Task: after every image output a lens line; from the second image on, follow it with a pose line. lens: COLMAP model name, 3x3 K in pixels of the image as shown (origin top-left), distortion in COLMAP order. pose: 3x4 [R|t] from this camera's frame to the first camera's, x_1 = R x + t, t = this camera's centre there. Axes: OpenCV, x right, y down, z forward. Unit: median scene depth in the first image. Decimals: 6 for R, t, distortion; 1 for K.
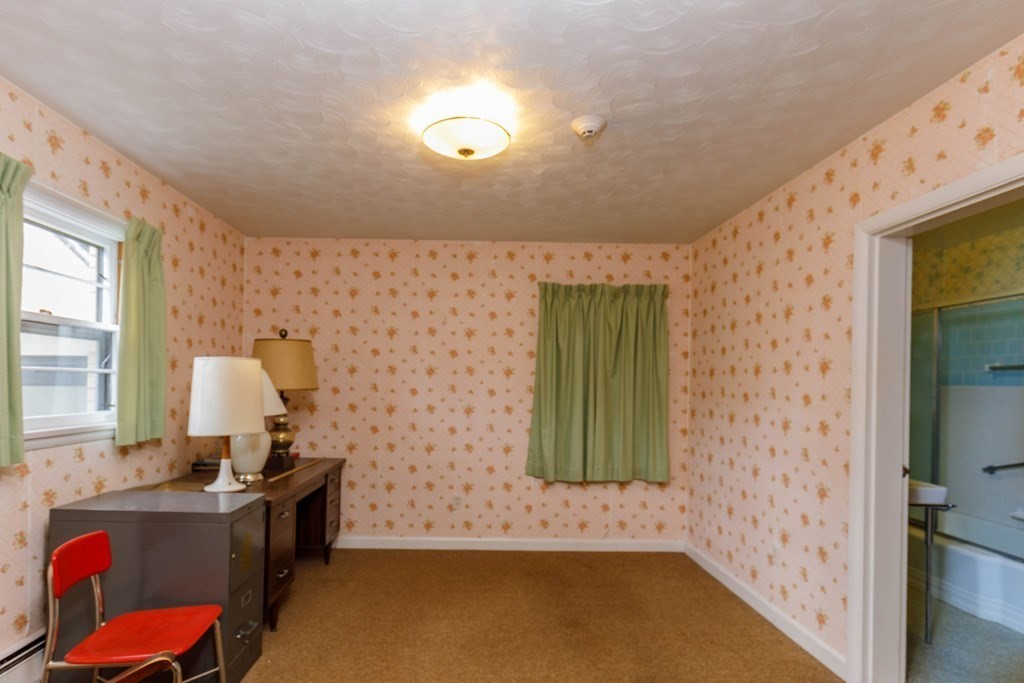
lens RADIAL K [[534.9, 0, 475.2], [0, 534.9, 381.2], [0, 0, 1]] dist [0.001211, -0.001381]
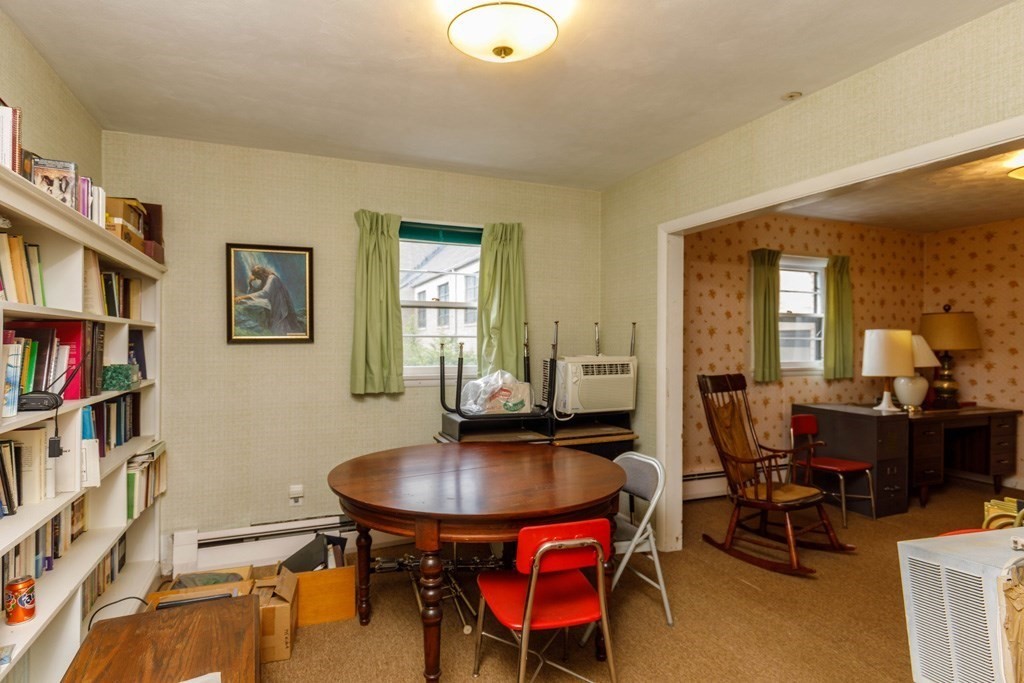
lens RADIAL K [[534.9, 0, 507.7], [0, 534.9, 338.9], [0, 0, 1]] dist [0.001211, -0.001381]
pose [[0.385088, -0.012107, -0.922800, 0.596272], [0.006570, 0.999925, -0.010377, -0.006879], [0.922856, -0.002066, 0.385139, -0.699202]]
